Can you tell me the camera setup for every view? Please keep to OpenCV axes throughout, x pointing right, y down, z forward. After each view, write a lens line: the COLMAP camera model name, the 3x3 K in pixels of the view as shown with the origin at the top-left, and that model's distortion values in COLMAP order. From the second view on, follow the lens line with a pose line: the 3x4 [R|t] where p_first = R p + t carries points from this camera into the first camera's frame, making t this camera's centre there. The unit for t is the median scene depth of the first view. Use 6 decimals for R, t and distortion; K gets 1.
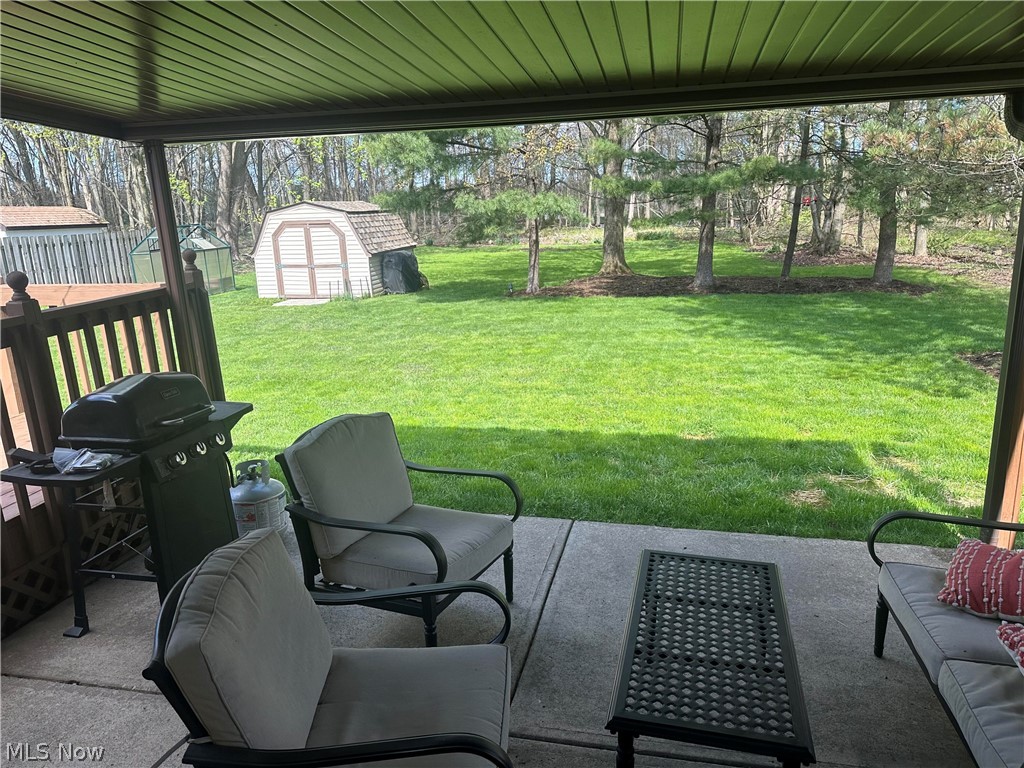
lens RADIAL K [[712.9, 0, 512.0], [0, 712.9, 384.0], [0, 0, 1]] dist [0.177208, -0.328538]
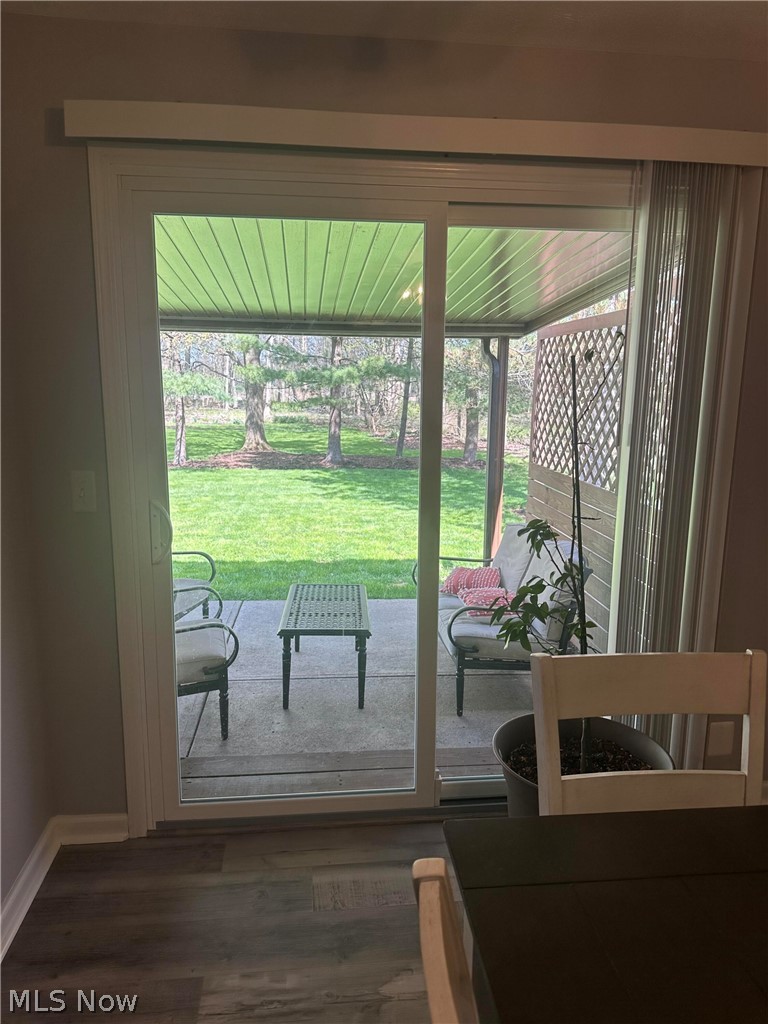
lens RADIAL K [[712.9, 0, 384.0], [0, 712.9, 512.0], [0, 0, 1]] dist [0.177208, -0.328538]
pose [[0.948457, -0.005243, 0.316864, -0.029328], [0.029222, 0.997050, -0.070972, 0.035311], [-0.315557, 0.076573, 0.945812, -0.134414]]
